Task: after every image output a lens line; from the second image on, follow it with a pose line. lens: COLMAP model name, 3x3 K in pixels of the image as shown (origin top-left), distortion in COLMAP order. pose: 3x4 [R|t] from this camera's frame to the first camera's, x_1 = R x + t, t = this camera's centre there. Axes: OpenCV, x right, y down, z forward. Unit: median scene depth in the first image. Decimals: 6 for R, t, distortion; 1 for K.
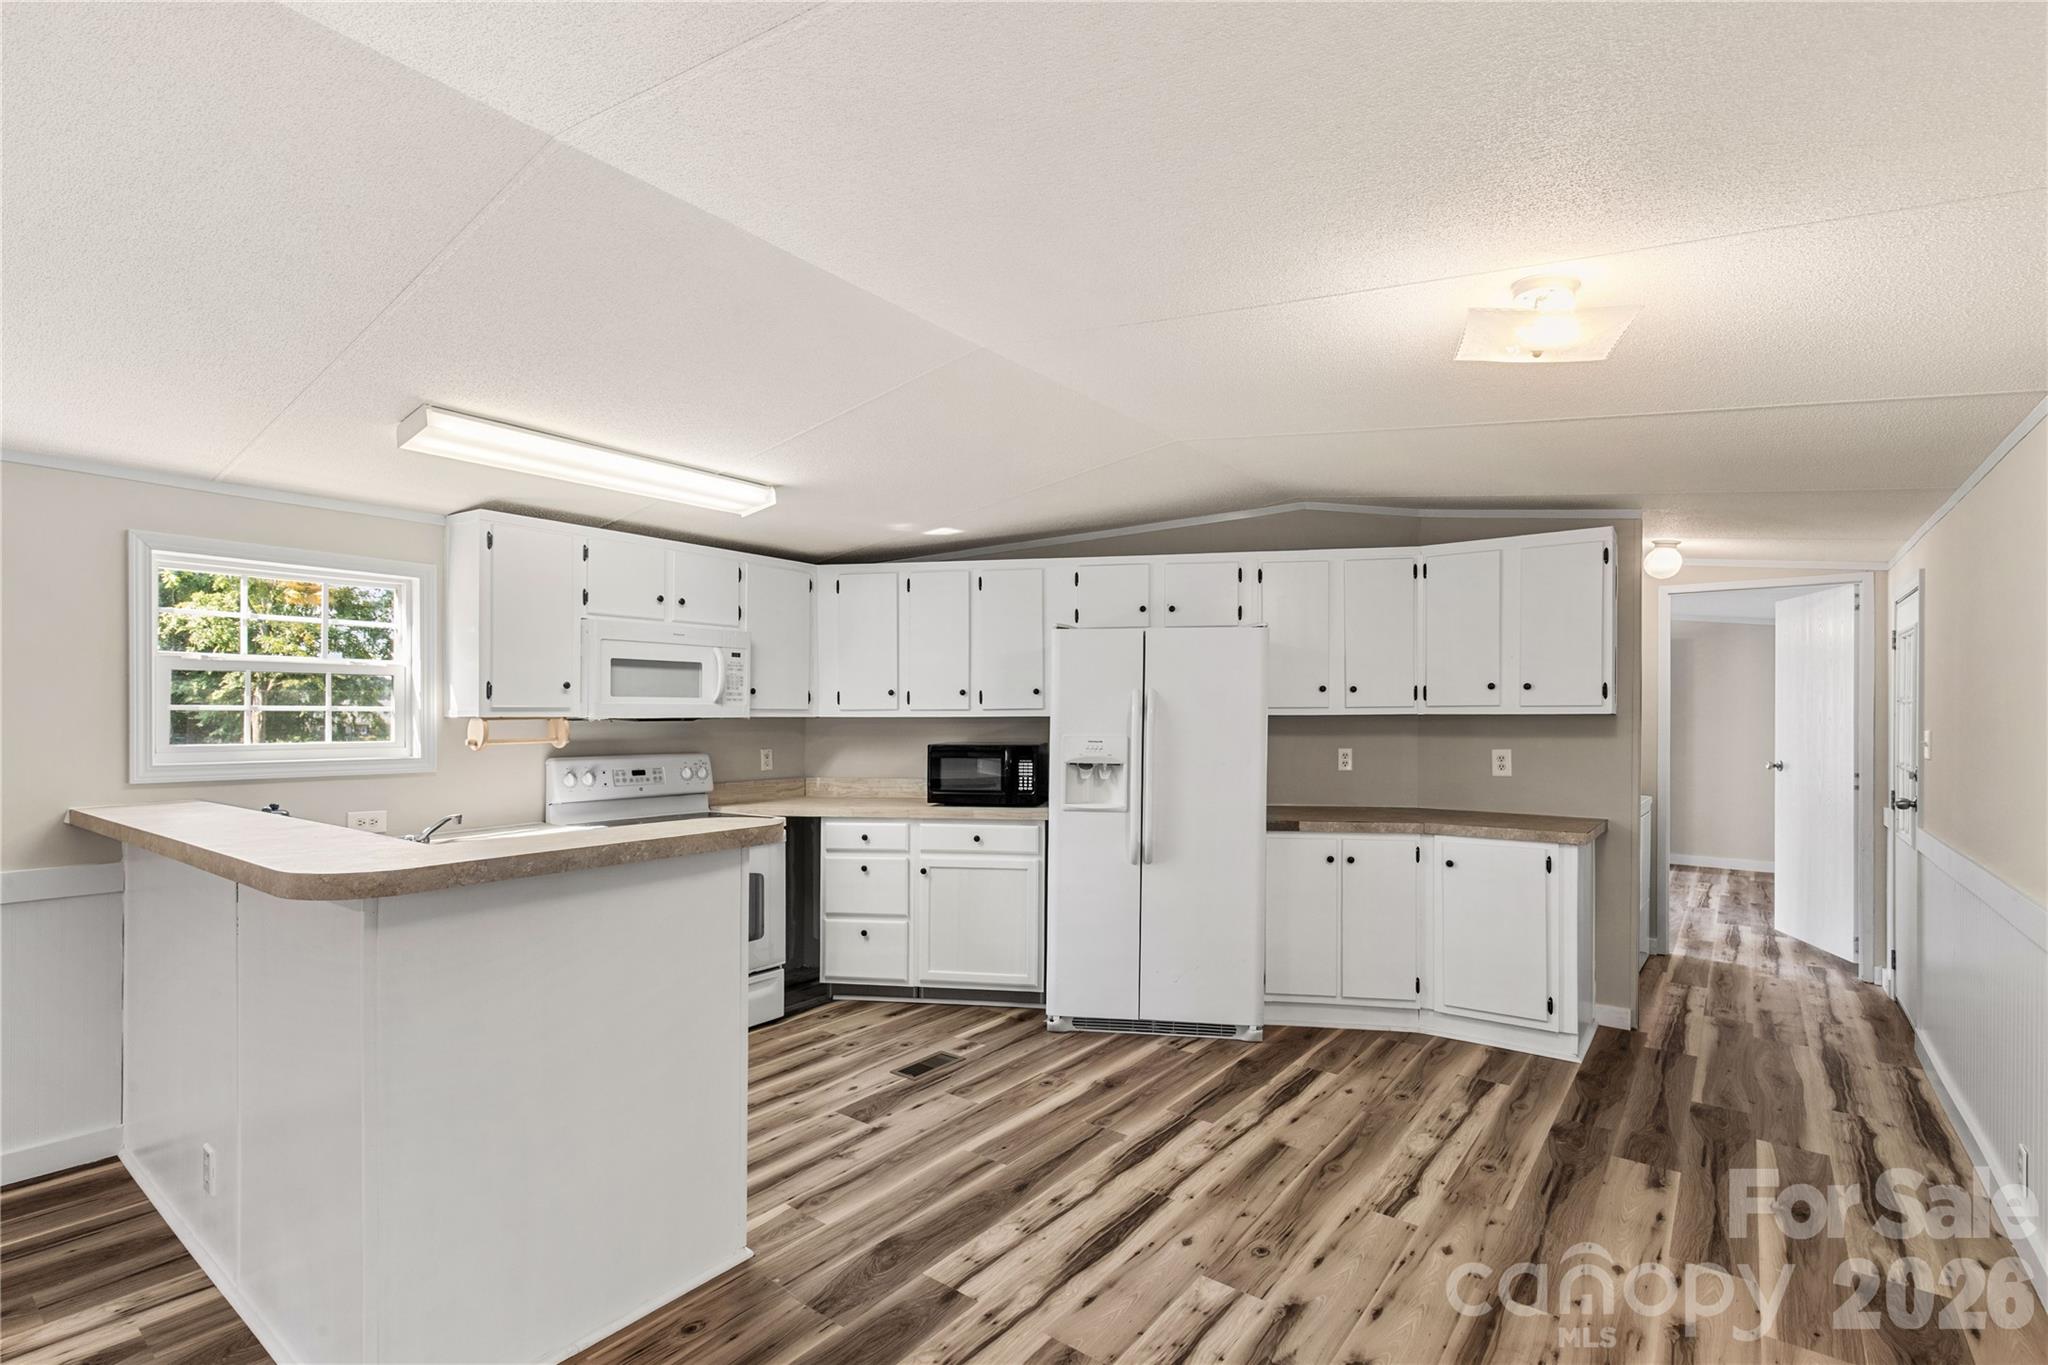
lens RADIAL K [[933.3, 0, 1016.6], [0, 933.3, 726.6], [0, 0, 1]] dist [0.008111, 0.001213]
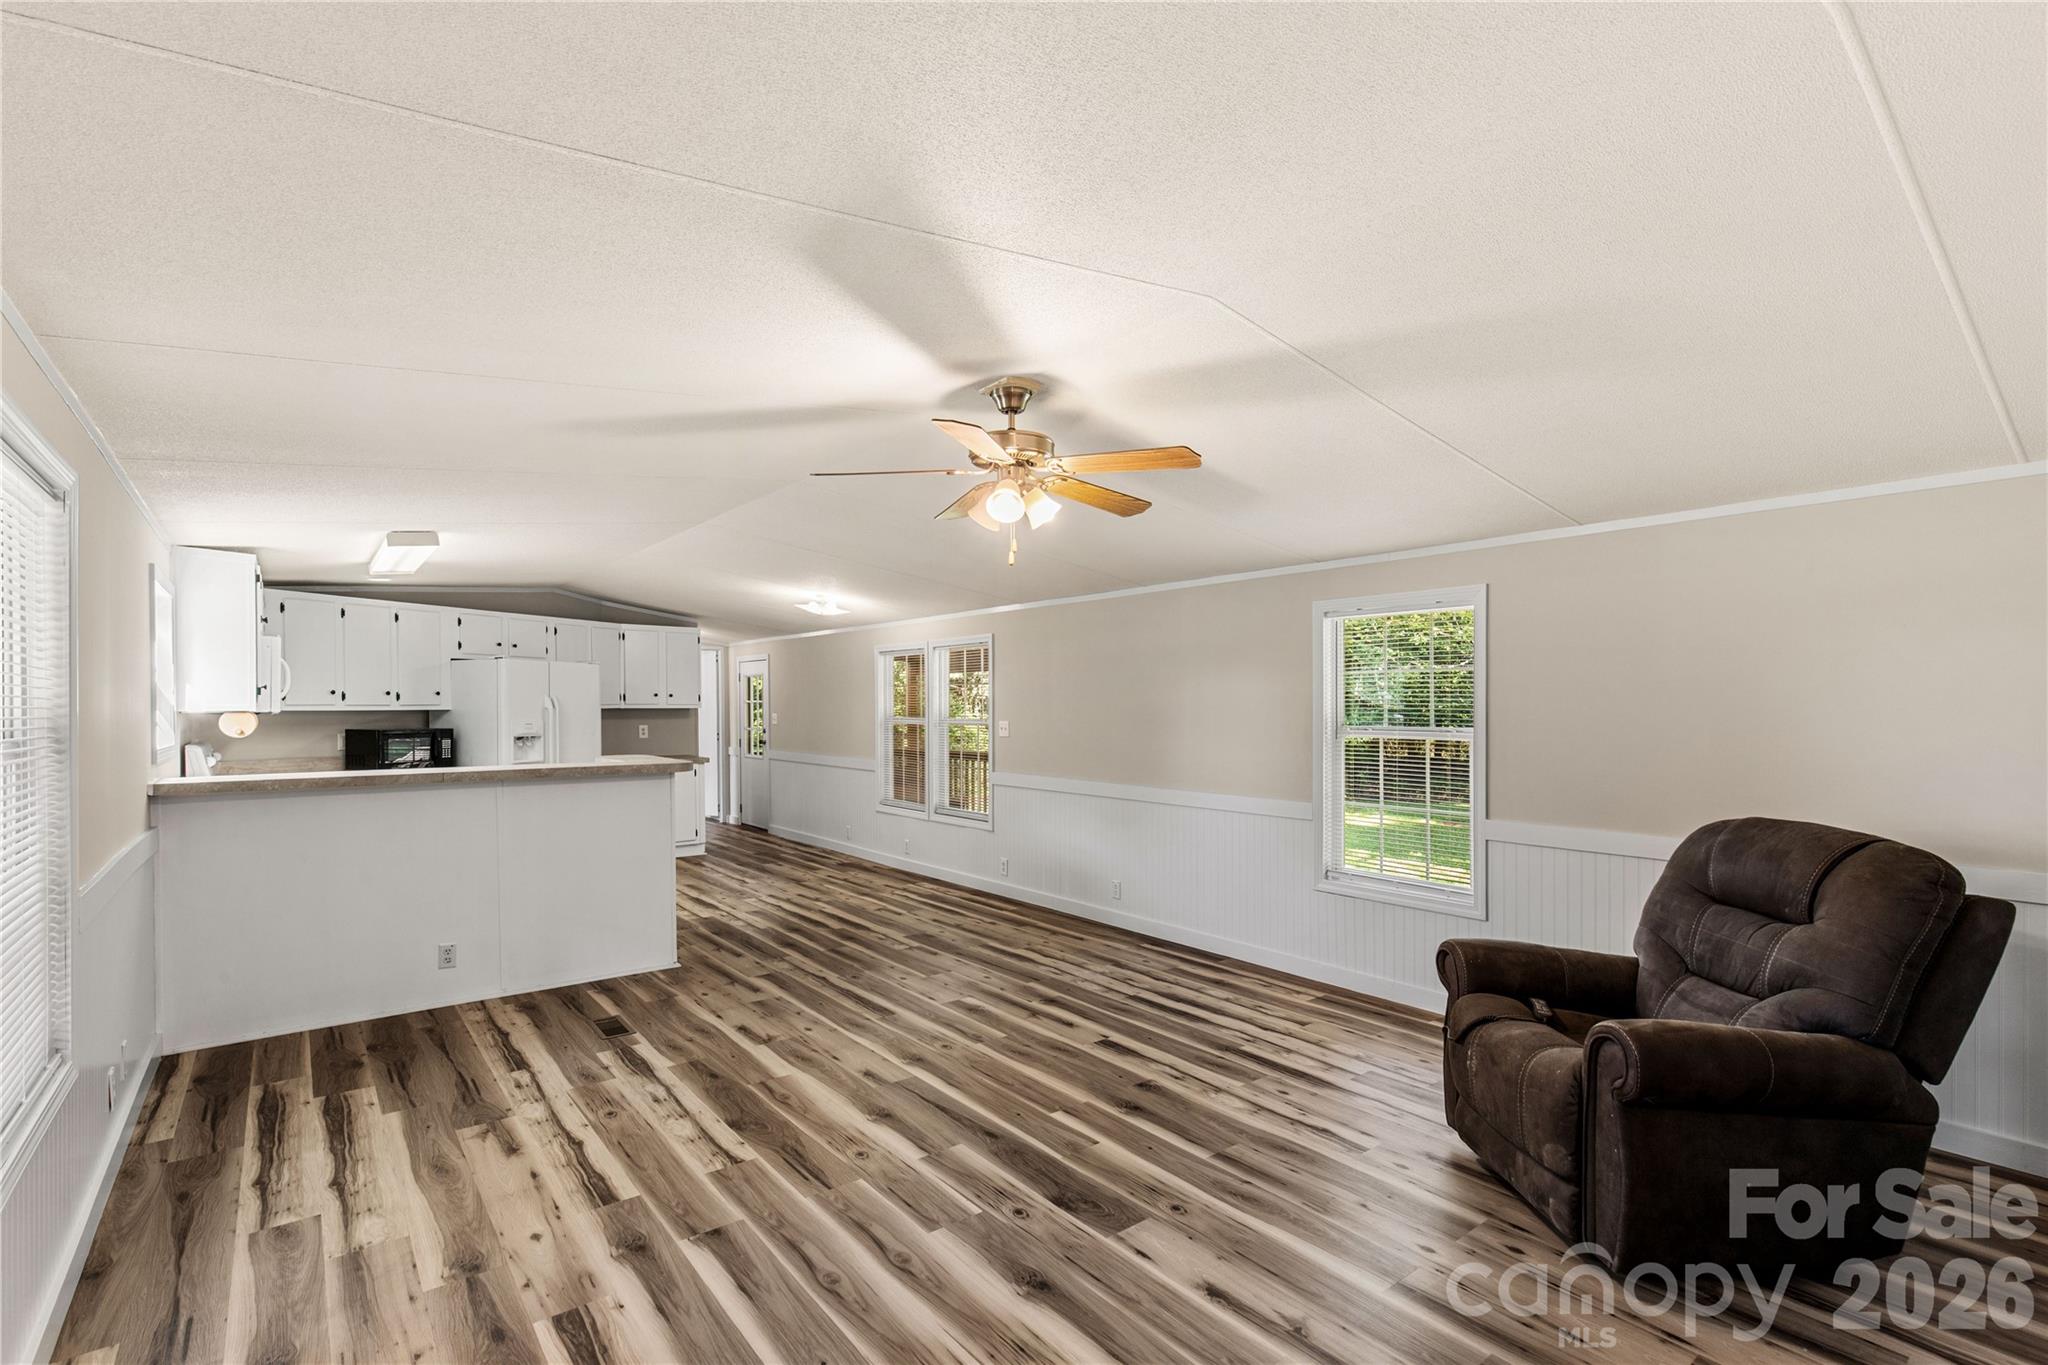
lens RADIAL K [[933.3, 0, 1013.0], [0, 933.3, 723.2], [0, 0, 1]] dist [0.008111, 0.001213]
pose [[0.249020, -0.015470, 0.968375, -1.414979], [0.009559, 0.999863, 0.013515, -0.000817], [-0.968451, 0.005891, 0.249133, -0.326996]]
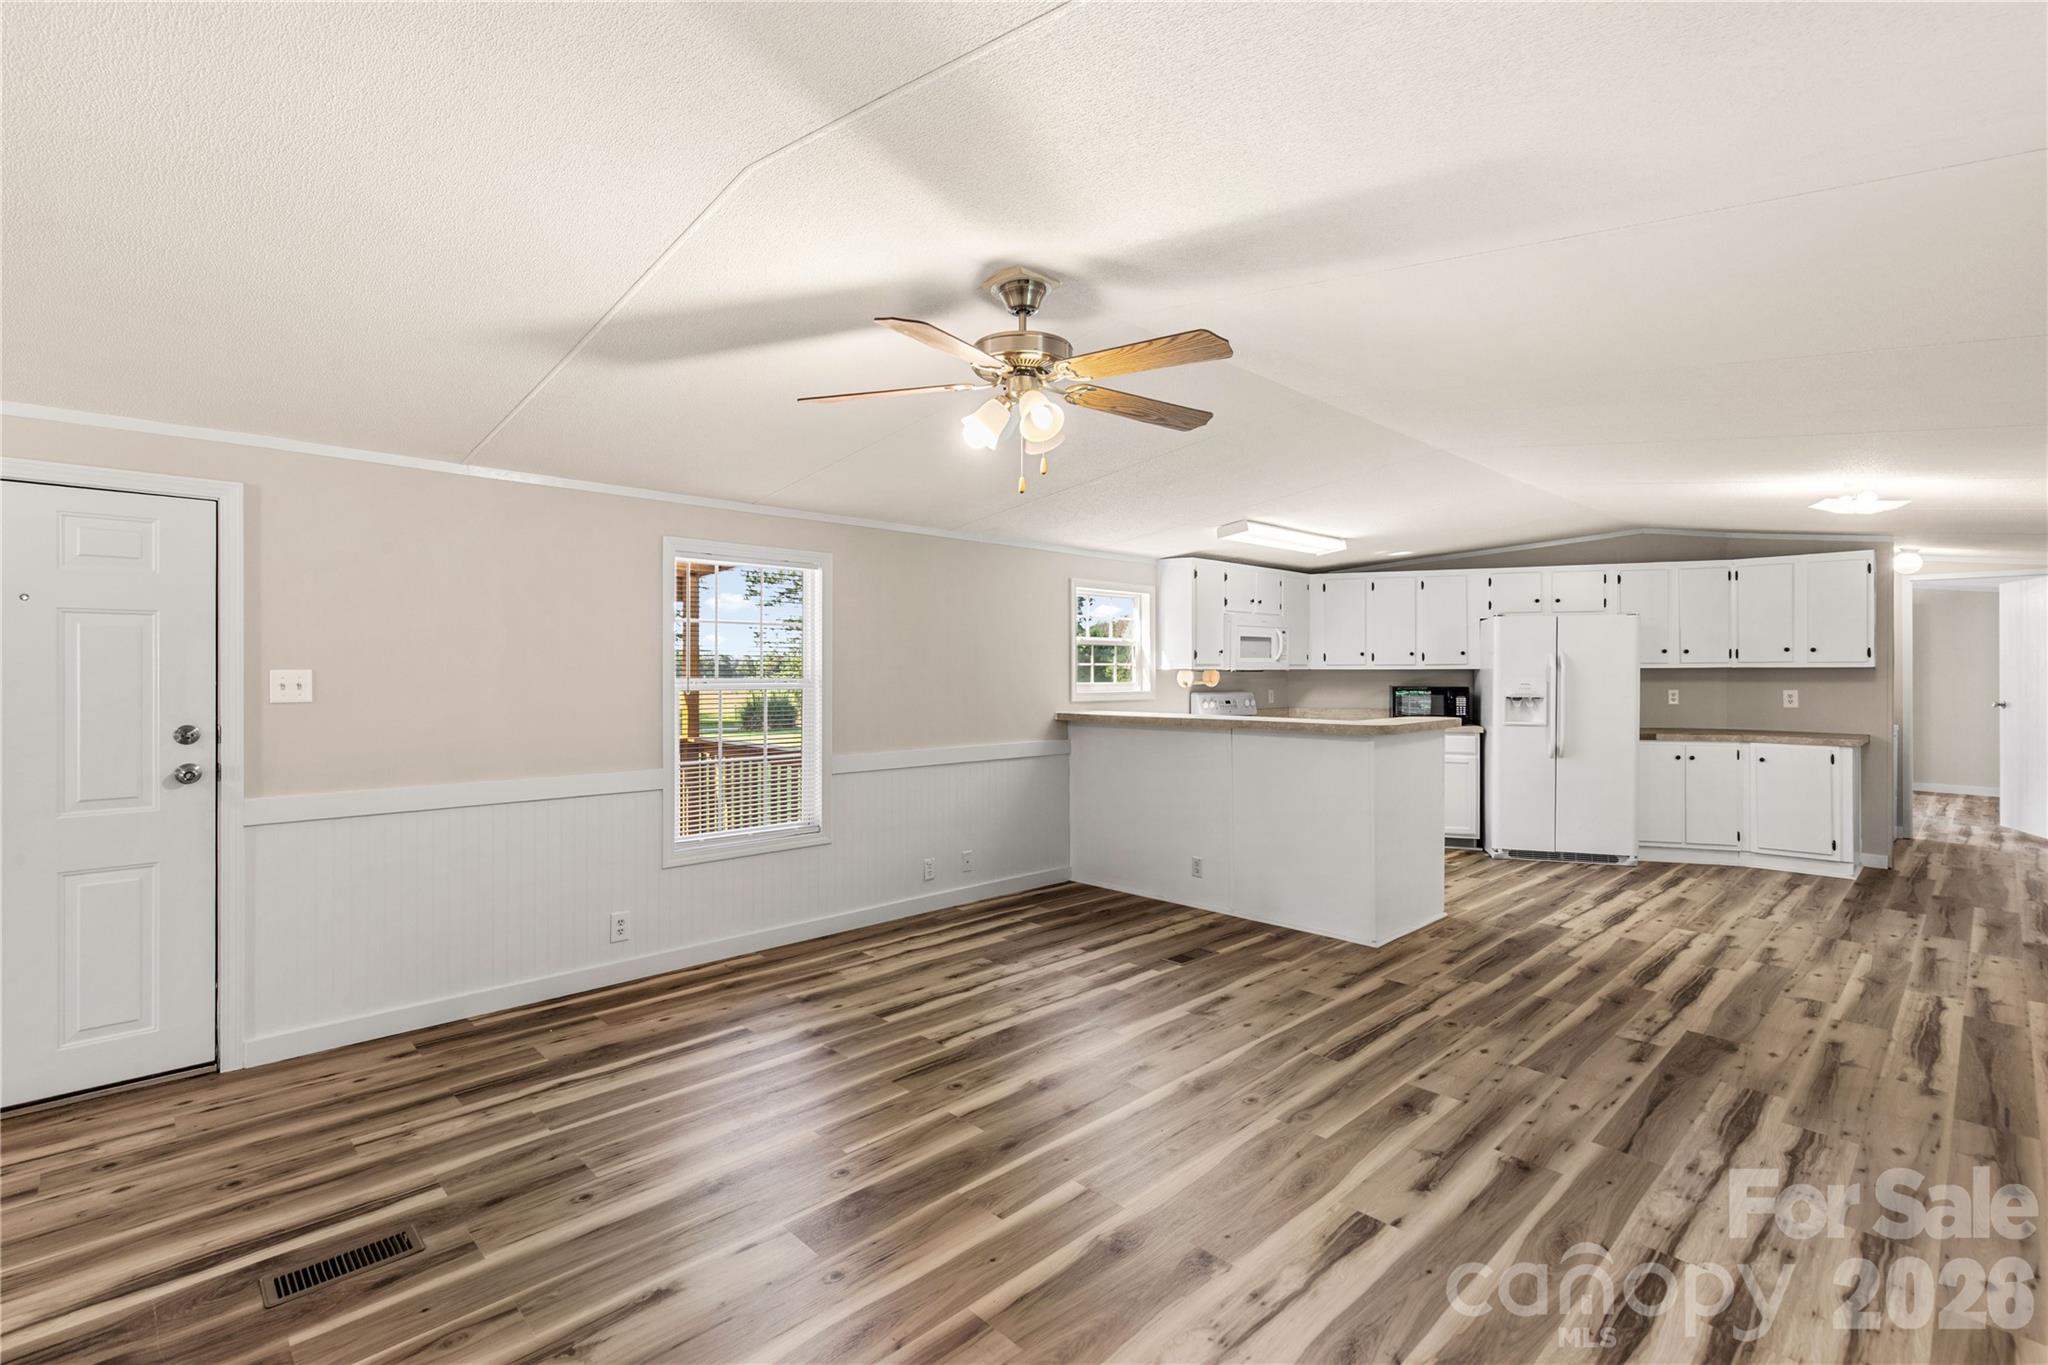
lens RADIAL K [[933.3, 0, 1023.3], [0, 933.3, 671.4], [0, 0, 1]] dist [0.008111, 0.001213]
pose [[0.990217, 0.000588, -0.139531, -0.577281], [-0.001670, 0.999969, -0.007642, 0.007979], [0.139523, 0.007800, 0.990188, -0.788905]]
